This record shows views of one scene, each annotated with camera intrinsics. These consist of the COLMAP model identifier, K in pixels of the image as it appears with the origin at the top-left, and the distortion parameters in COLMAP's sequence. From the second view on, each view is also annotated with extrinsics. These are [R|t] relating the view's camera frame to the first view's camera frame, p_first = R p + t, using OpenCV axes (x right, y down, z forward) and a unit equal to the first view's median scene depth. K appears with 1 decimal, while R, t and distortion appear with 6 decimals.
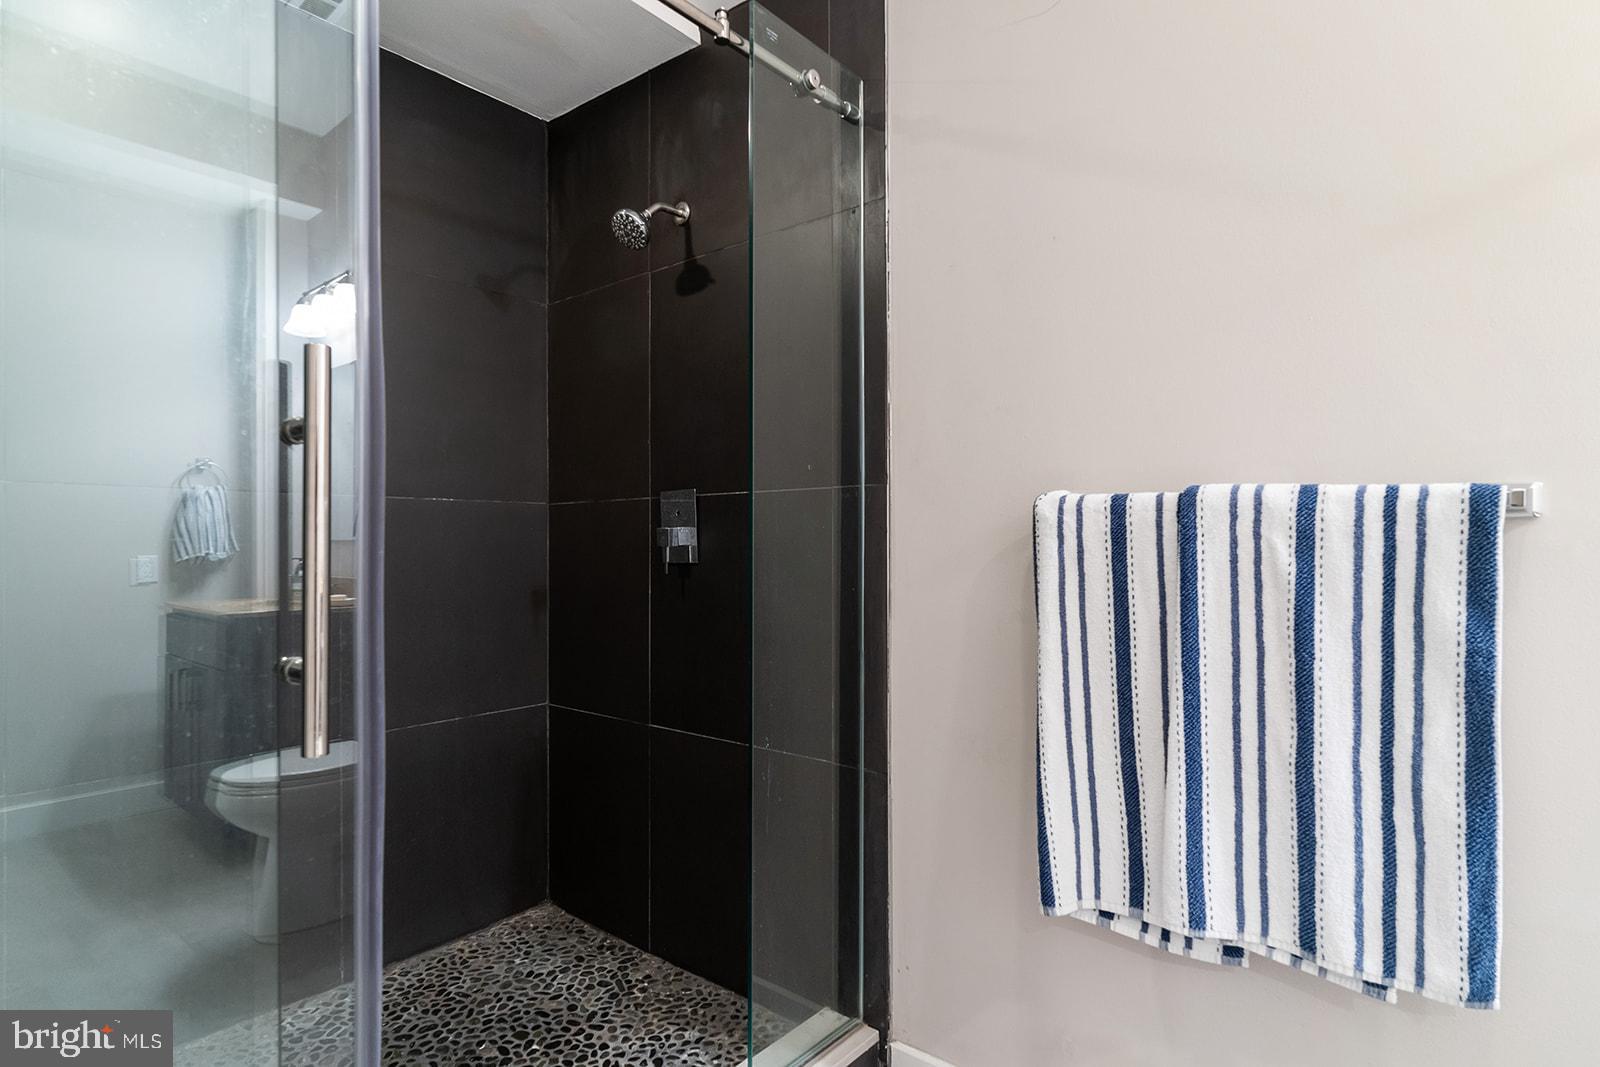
lens RADIAL K [[812.0, 0, 743.5], [0, 812.0, 549.2], [0, 0, 1]] dist [-0.002404, -0.000052]
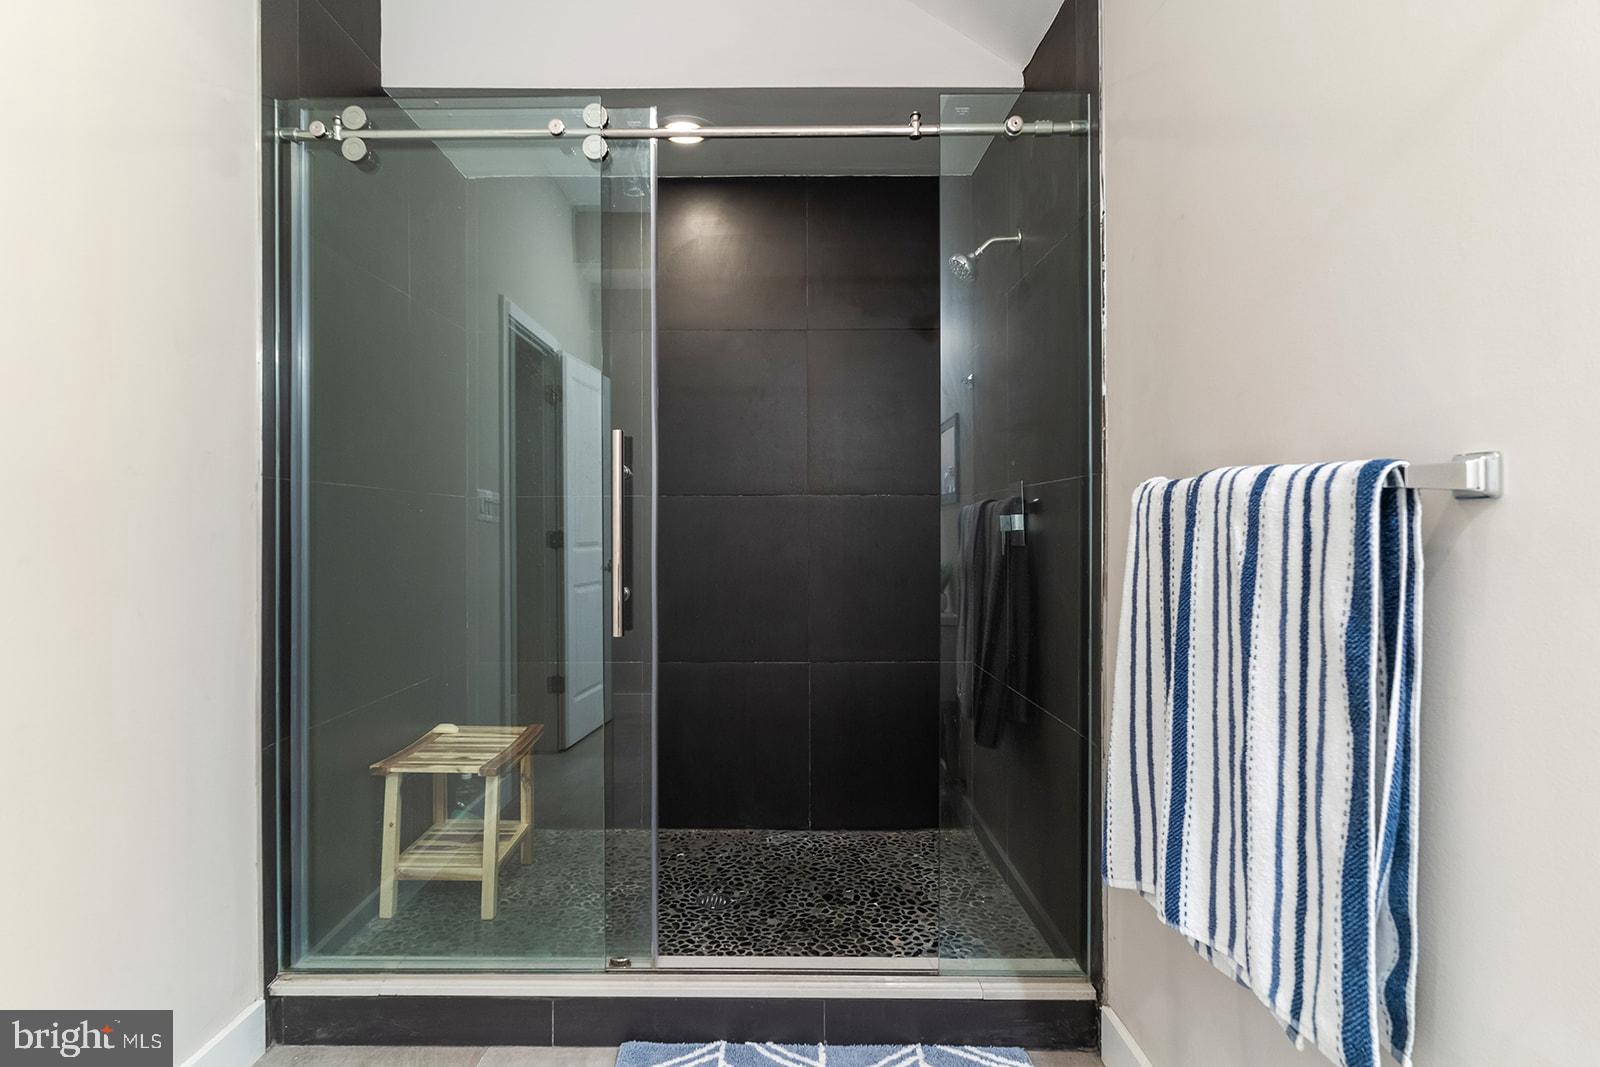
lens RADIAL K [[840.9, 0, 787.7], [0, 840.9, 537.5], [0, 0, 1]] dist [-0.004498, 0.000147]
pose [[0.648334, 0.009839, -0.761292, 0.795756], [-0.006544, 0.999952, 0.007351, -0.002233], [0.761328, 0.000216, 0.648367, -0.014541]]
